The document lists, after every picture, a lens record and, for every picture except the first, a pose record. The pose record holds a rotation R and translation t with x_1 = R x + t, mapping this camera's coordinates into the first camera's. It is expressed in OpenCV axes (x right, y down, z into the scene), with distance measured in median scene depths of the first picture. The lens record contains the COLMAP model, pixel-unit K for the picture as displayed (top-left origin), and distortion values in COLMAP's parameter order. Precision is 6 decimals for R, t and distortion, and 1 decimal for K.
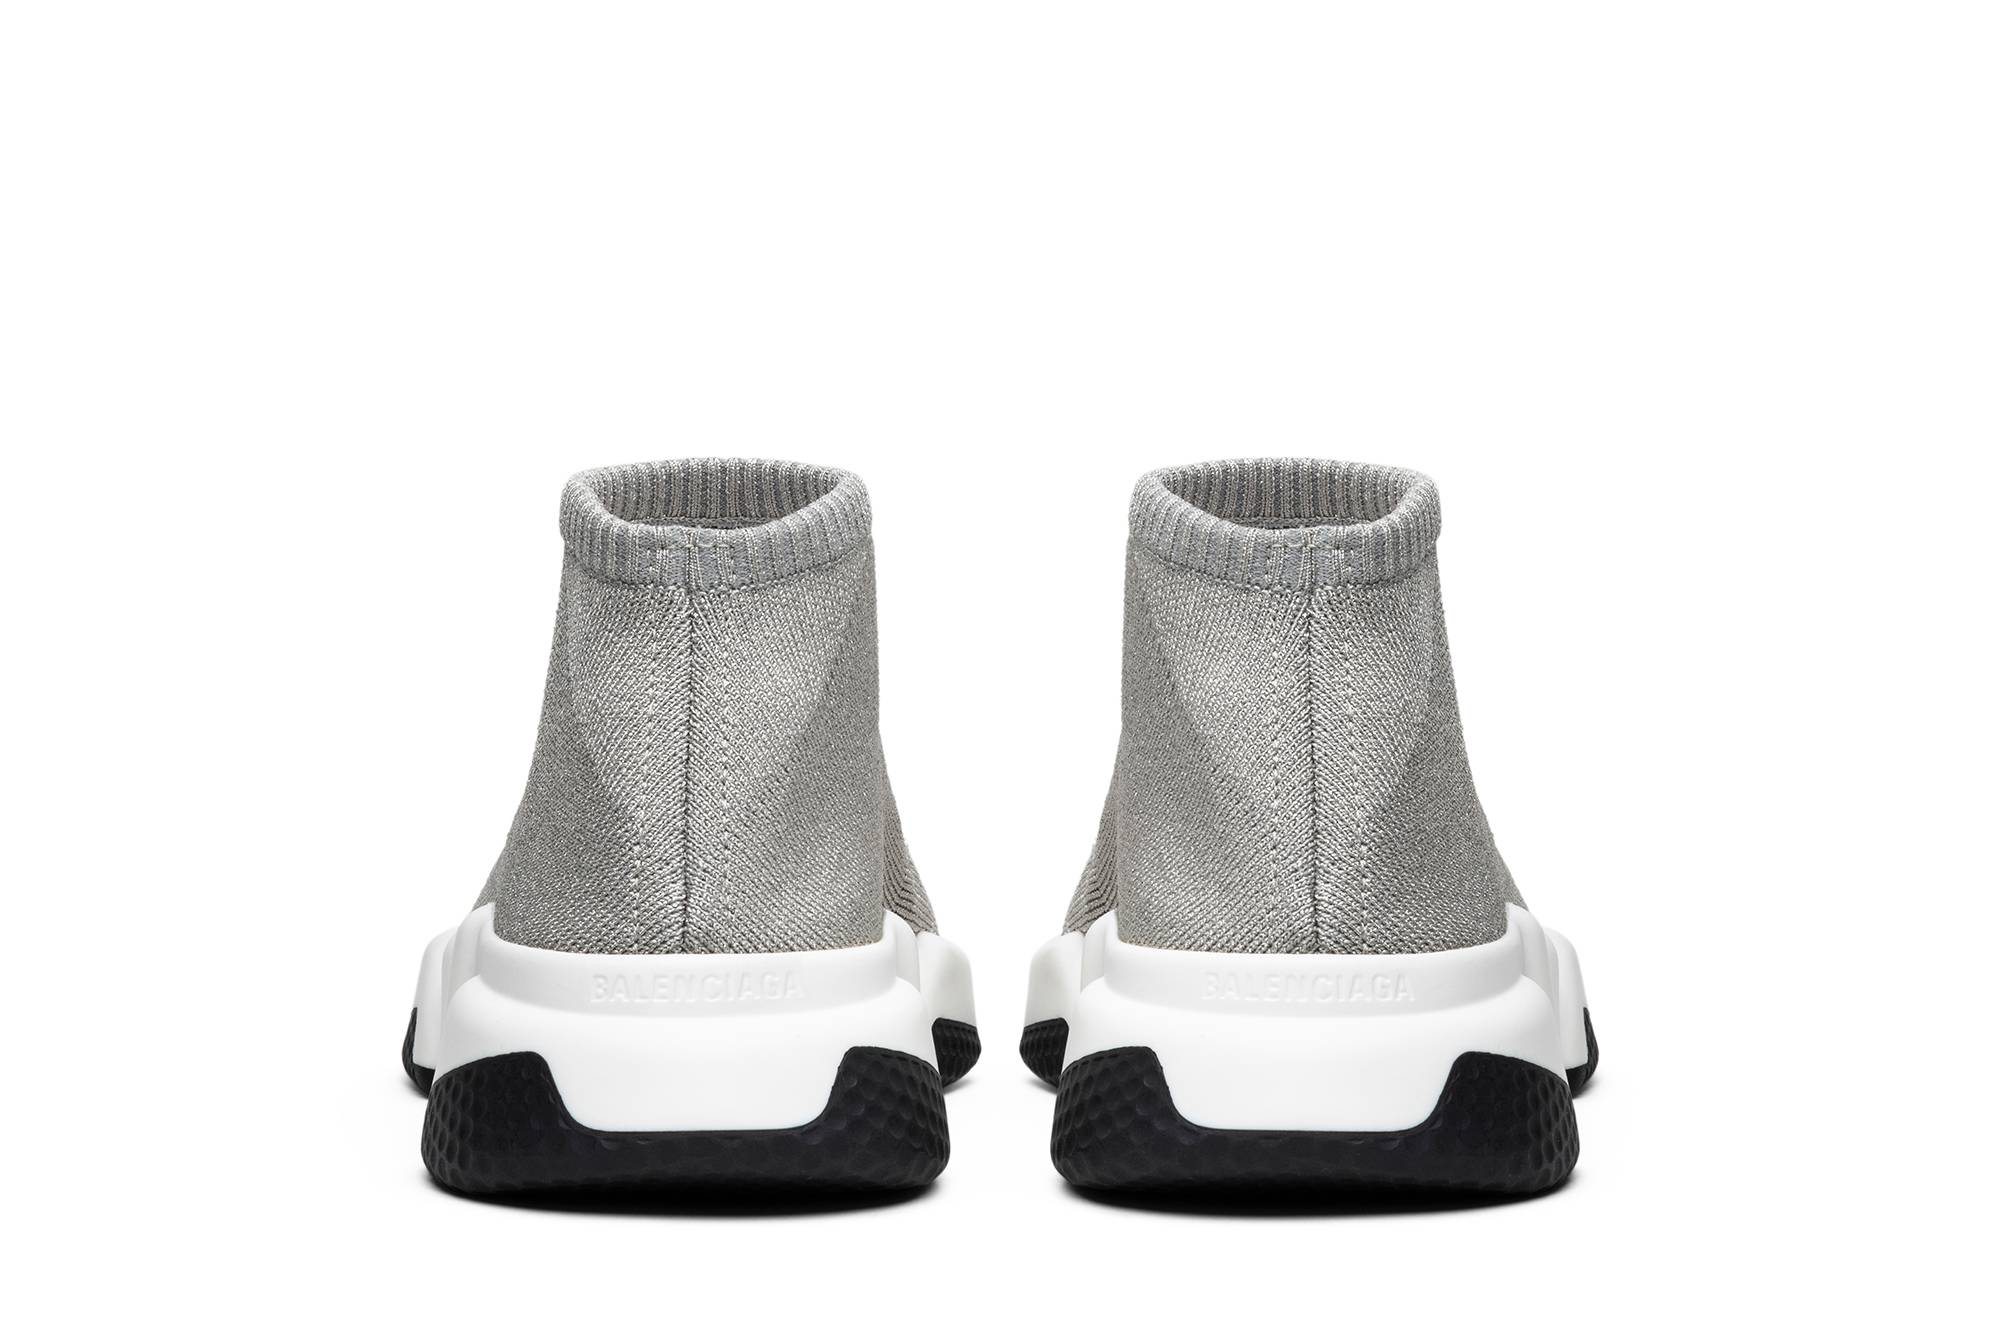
lens RADIAL K [[7327.2, 0, 999.7], [0, 7327.2, 668.5], [0, 0, 1]] dist [-0.114065, 0.000000]
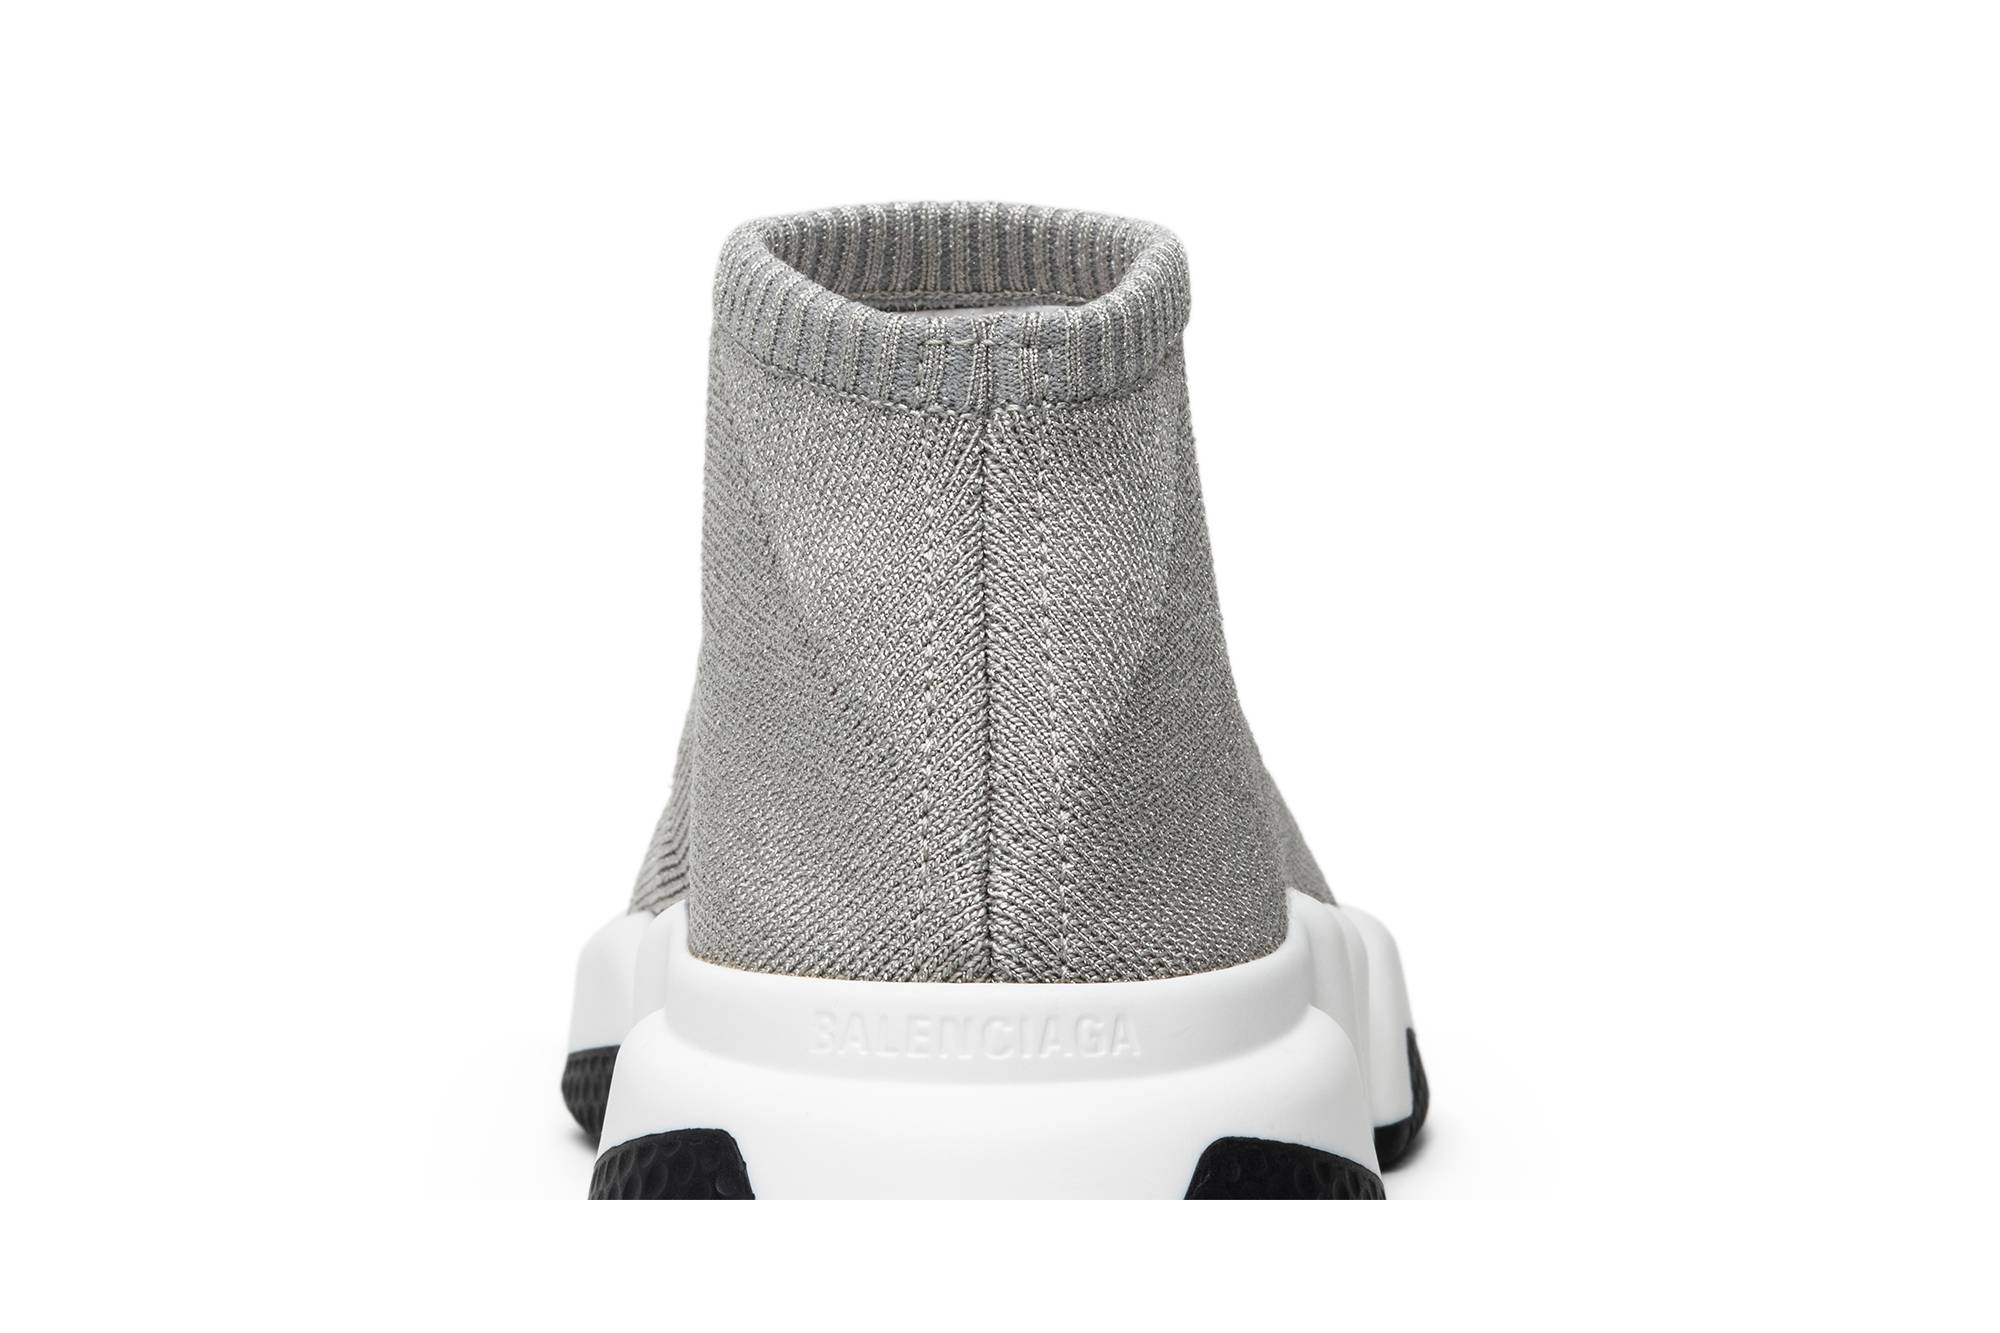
lens RADIAL K [[7327.2, 0, 1001.6], [0, 7327.2, 663.4], [0, 0, 1]] dist [-0.114065, 0.000000]
pose [[0.999769, 0.001241, 0.021476, 0.029882], [-0.002181, 0.999038, 0.043800, -0.016670], [-0.021401, -0.043836, 0.998809, 0.352510]]
